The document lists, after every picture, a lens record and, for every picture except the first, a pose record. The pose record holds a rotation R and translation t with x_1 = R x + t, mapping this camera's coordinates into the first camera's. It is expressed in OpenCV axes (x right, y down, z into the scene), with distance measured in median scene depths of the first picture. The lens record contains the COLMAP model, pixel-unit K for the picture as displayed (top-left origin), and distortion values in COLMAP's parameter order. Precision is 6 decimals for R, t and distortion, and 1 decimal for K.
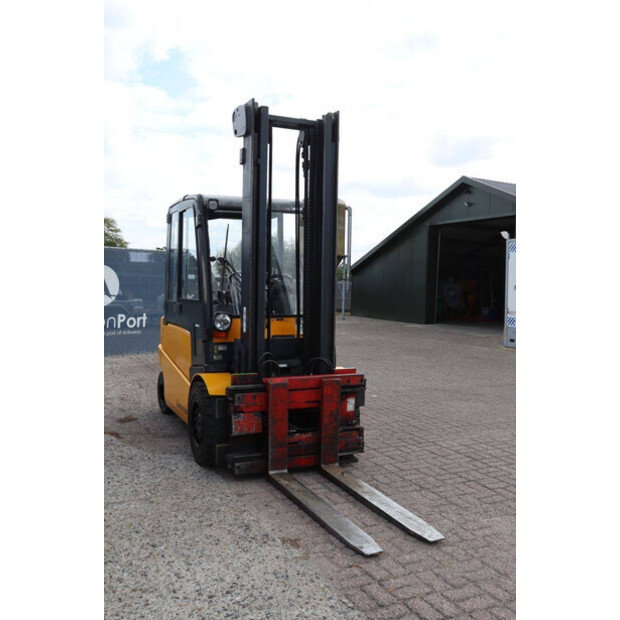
lens RADIAL K [[612.7, 0, 310.0], [0, 612.7, 310.0], [0, 0, 1]] dist [-0.082119, 0.021112]
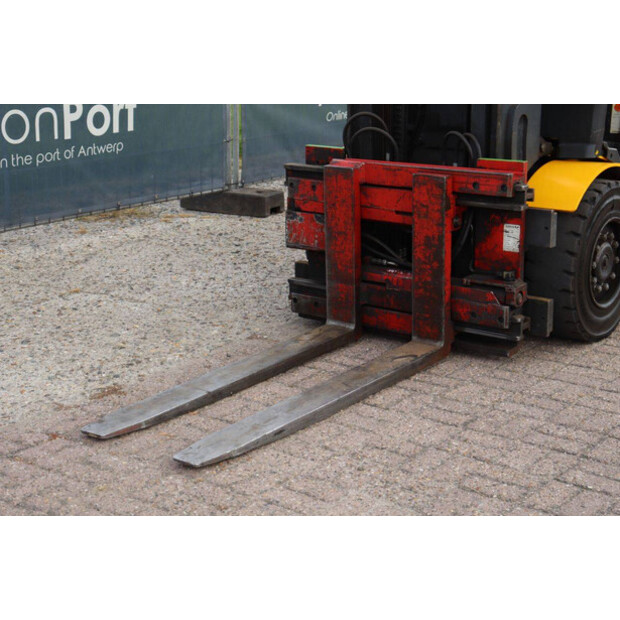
lens RADIAL K [[1120.0, 0, 310.0], [0, 1120.0, 310.0], [0, 0, 1]] dist [0.149083, 0.204535]
pose [[0.465711, 0.214894, -0.858449, 0.819867], [-0.022724, 0.972652, 0.231154, 0.009854], [0.884645, -0.088143, 0.457858, 0.485037]]
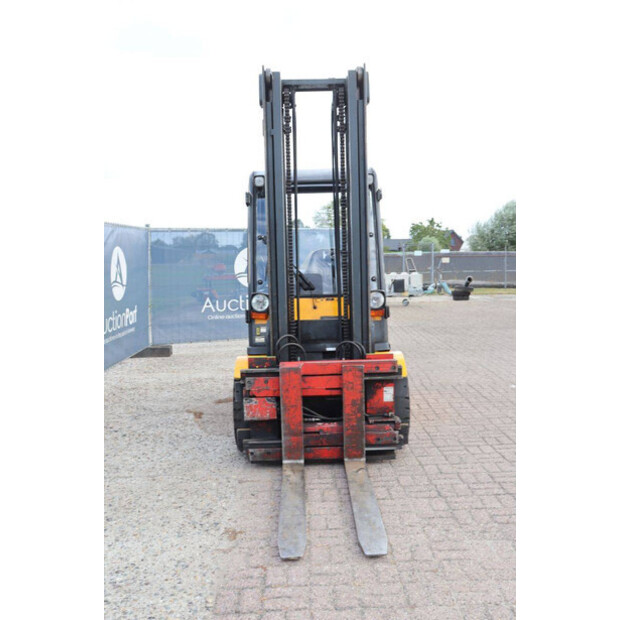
lens RADIAL K [[656.5, 0, 310.0], [0, 656.5, 310.0], [0, 0, 1]] dist [-0.037703, 0.000887]
pose [[0.913969, -0.006395, -0.405733, 0.377131], [0.019643, 0.999401, 0.028497, 0.002675], [0.405307, -0.034015, 0.913547, 0.090645]]
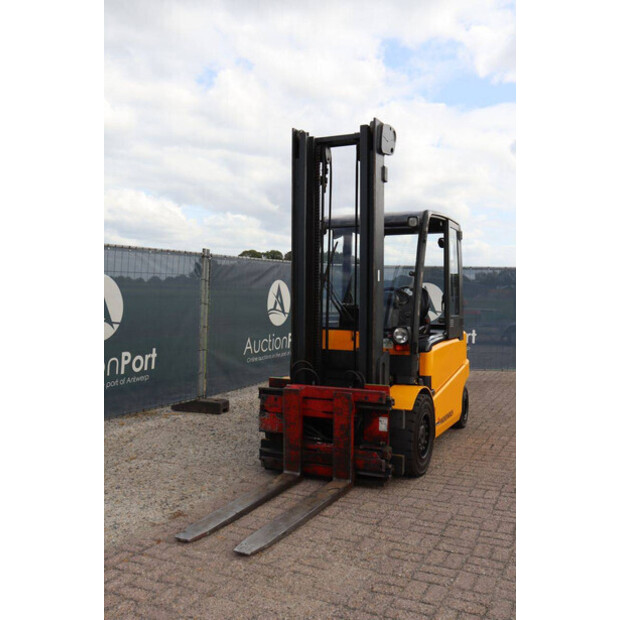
lens RADIAL K [[612.7, 0, 310.0], [0, 612.7, 310.0], [0, 0, 1]] dist [-0.082119, 0.021112]
pose [[0.629700, 0.007625, -0.776801, 0.779523], [-0.034557, 0.999237, -0.018205, -0.000397], [0.776070, 0.038308, 0.629483, 0.336671]]
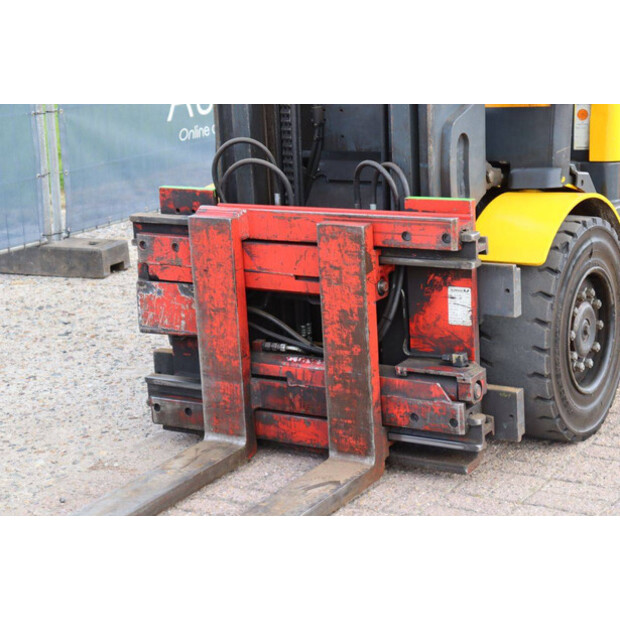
lens RADIAL K [[1428.5, 0, 318.5], [0, 1428.5, 309.4], [0, 0, 1]] dist [0.425801, 0.040364]
pose [[0.567341, 0.150316, -0.809648, 0.720609], [0.014714, 0.981192, 0.192475, 0.001278], [0.823352, -0.121112, 0.554458, 0.527790]]
